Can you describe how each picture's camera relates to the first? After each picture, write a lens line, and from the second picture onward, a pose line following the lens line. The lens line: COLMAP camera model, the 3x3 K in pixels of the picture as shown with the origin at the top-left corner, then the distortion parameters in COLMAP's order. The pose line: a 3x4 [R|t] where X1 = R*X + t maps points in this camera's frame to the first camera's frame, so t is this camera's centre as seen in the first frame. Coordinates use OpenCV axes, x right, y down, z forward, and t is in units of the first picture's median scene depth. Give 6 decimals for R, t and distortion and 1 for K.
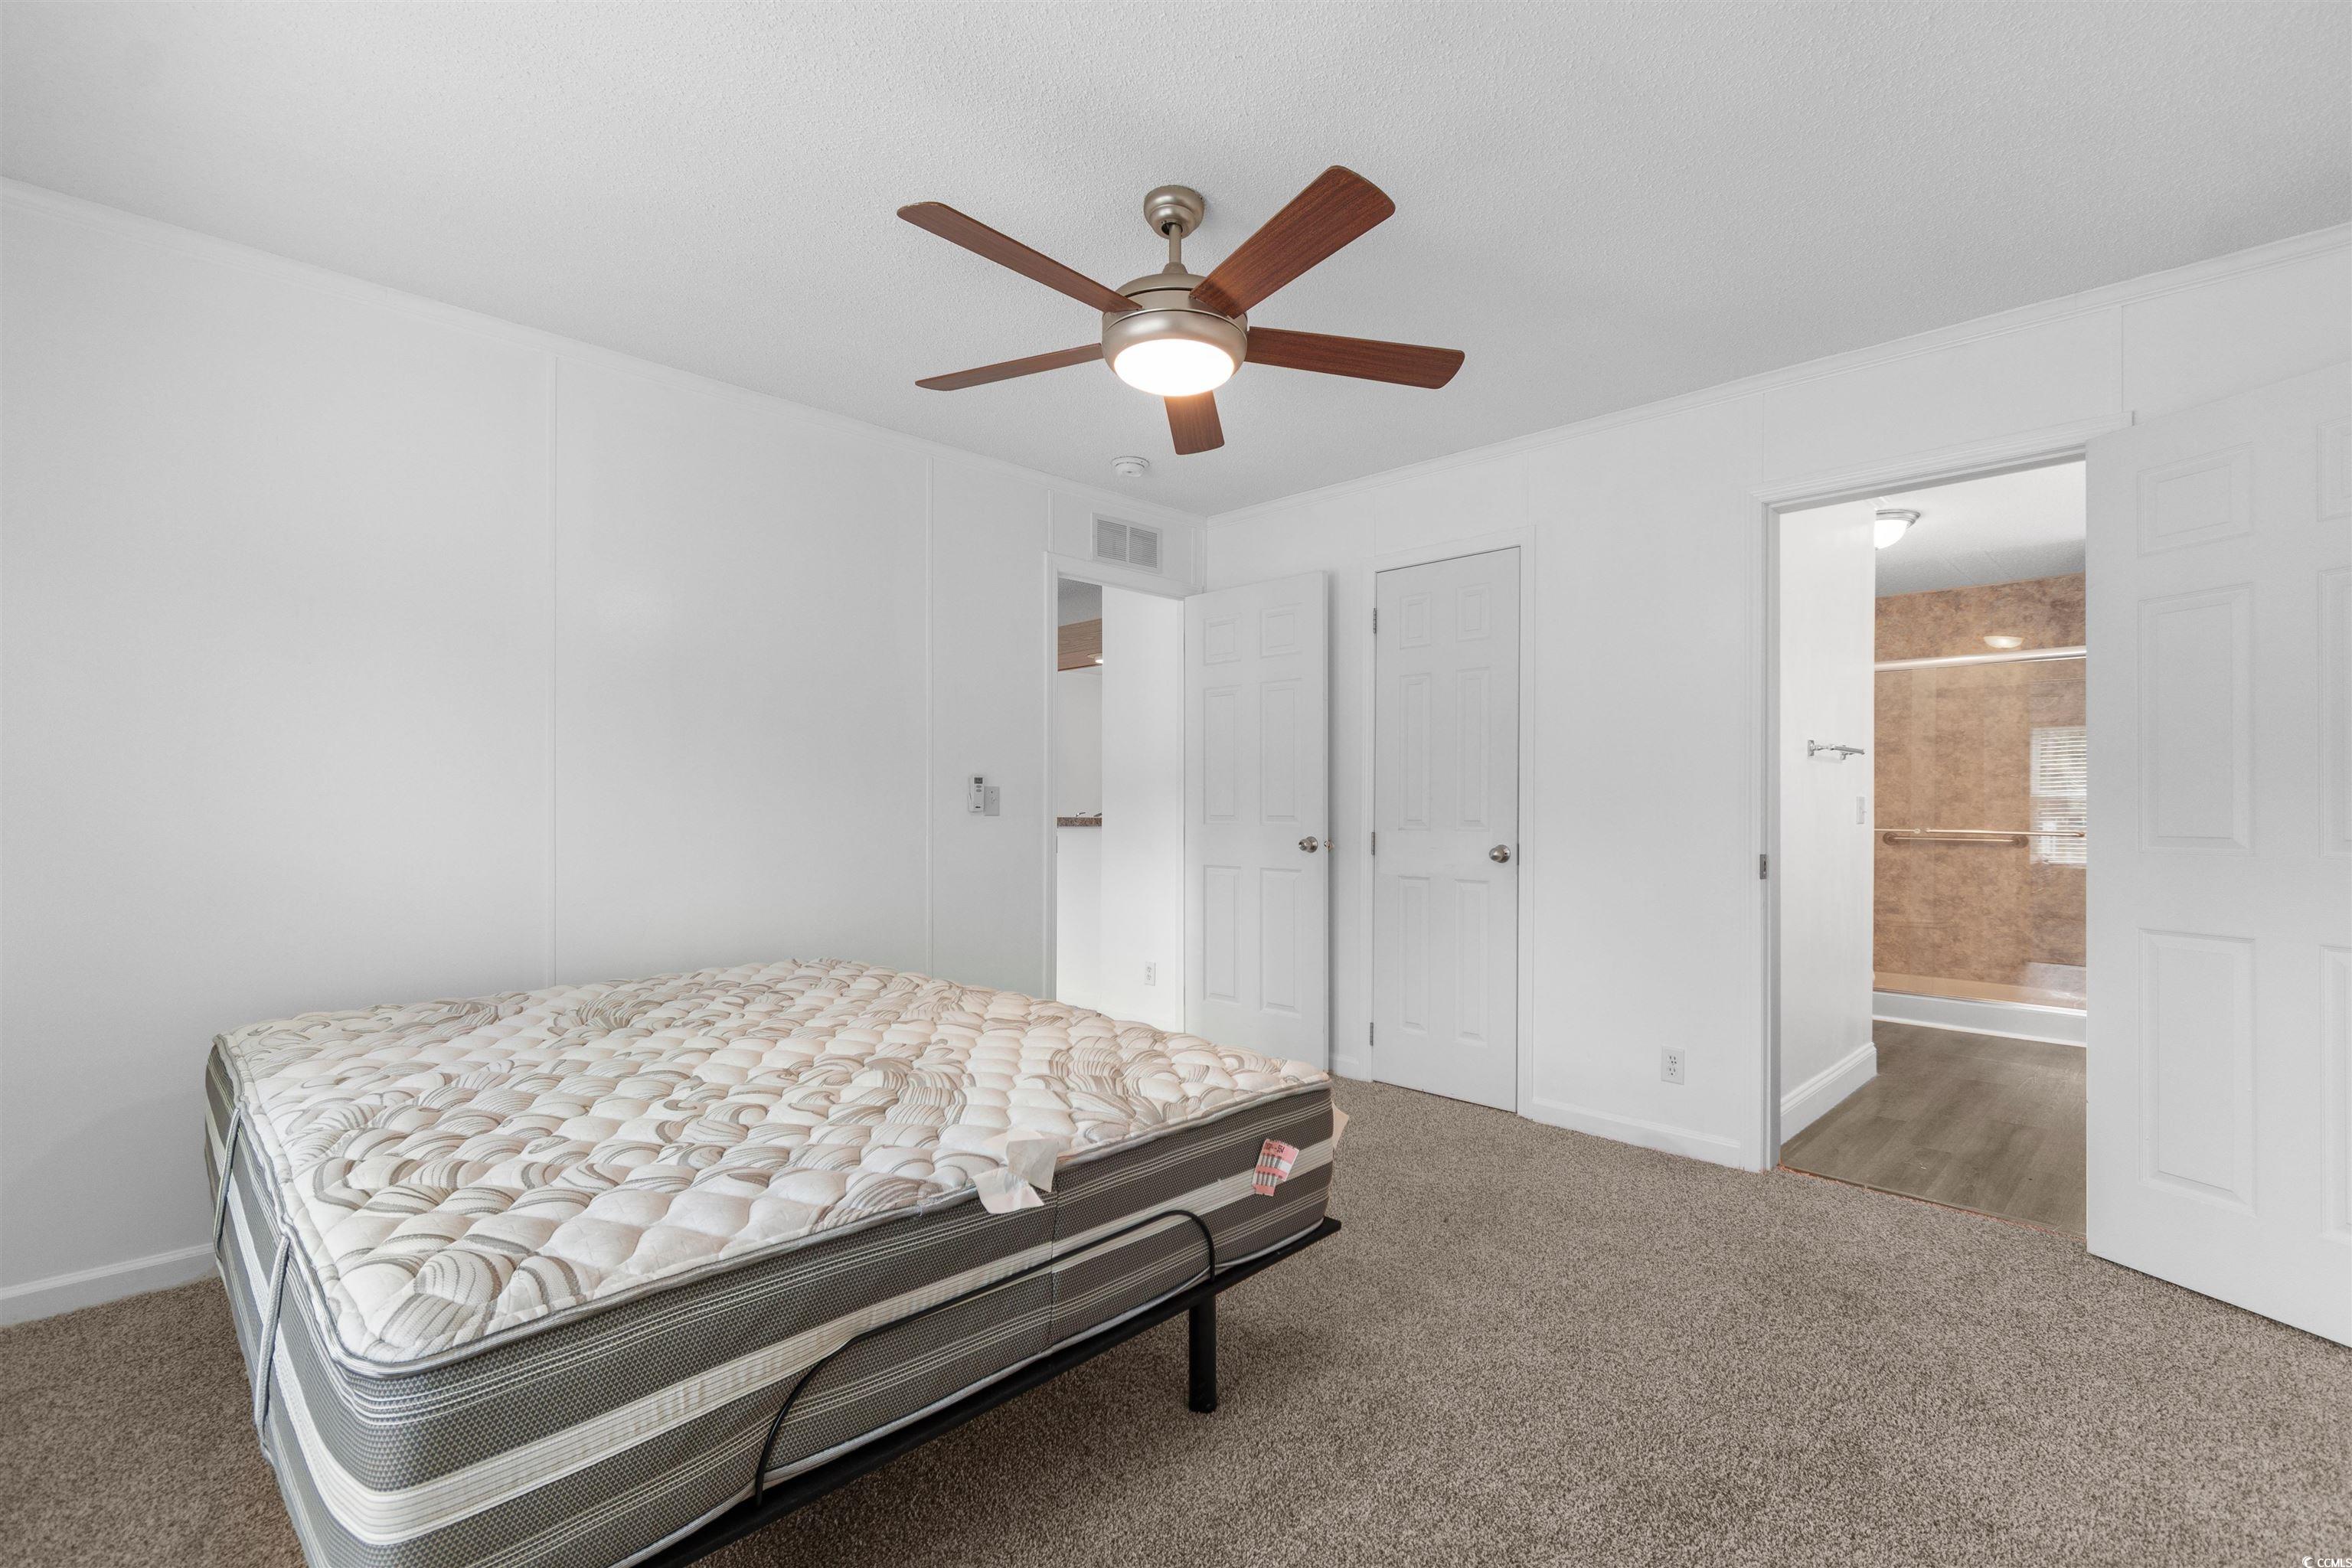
lens RADIAL K [[1041.2, 0, 1174.5], [0, 1041.2, 806.7], [0, 0, 1]] dist [0.001026, 0.000105]
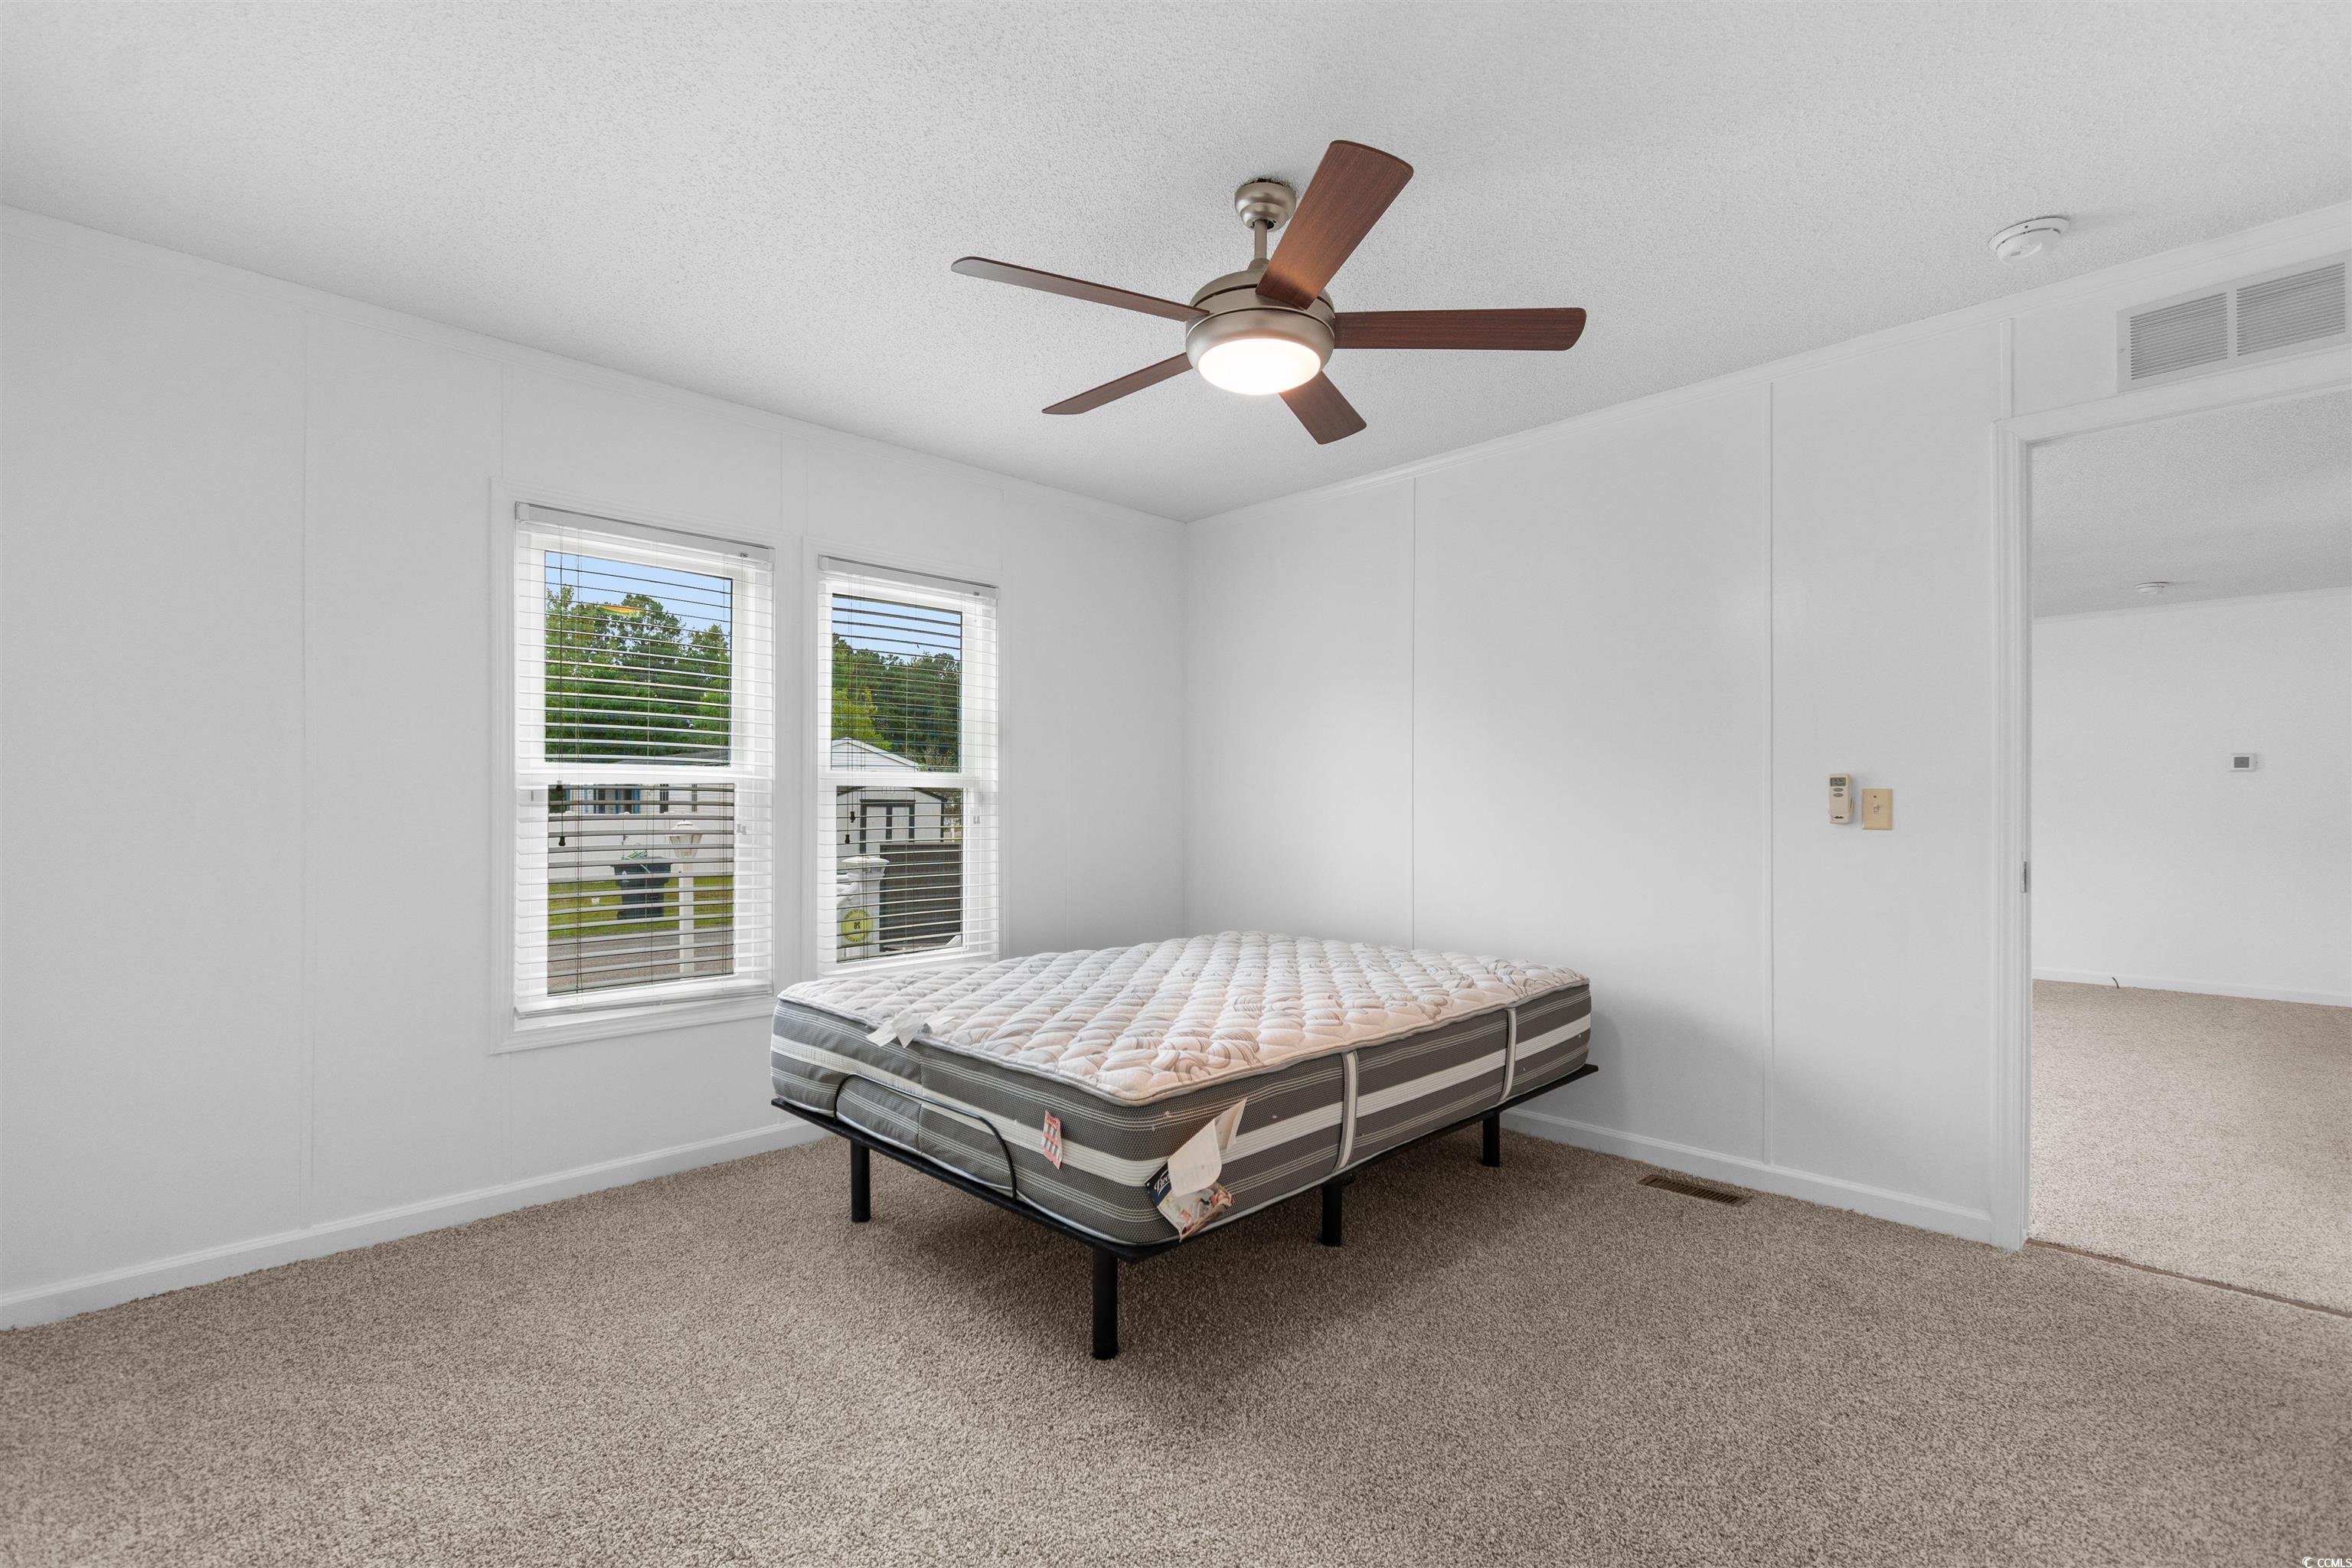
lens RADIAL K [[1041.2, 0, 1174.5], [0, 1041.2, 806.7], [0, 0, 1]] dist [0.001026, 0.000105]
pose [[-0.014559, -0.007293, -0.999867, 1.213520], [-0.006869, 0.999951, -0.007194, 0.003118], [0.999870, 0.006764, -0.014609, 1.166891]]
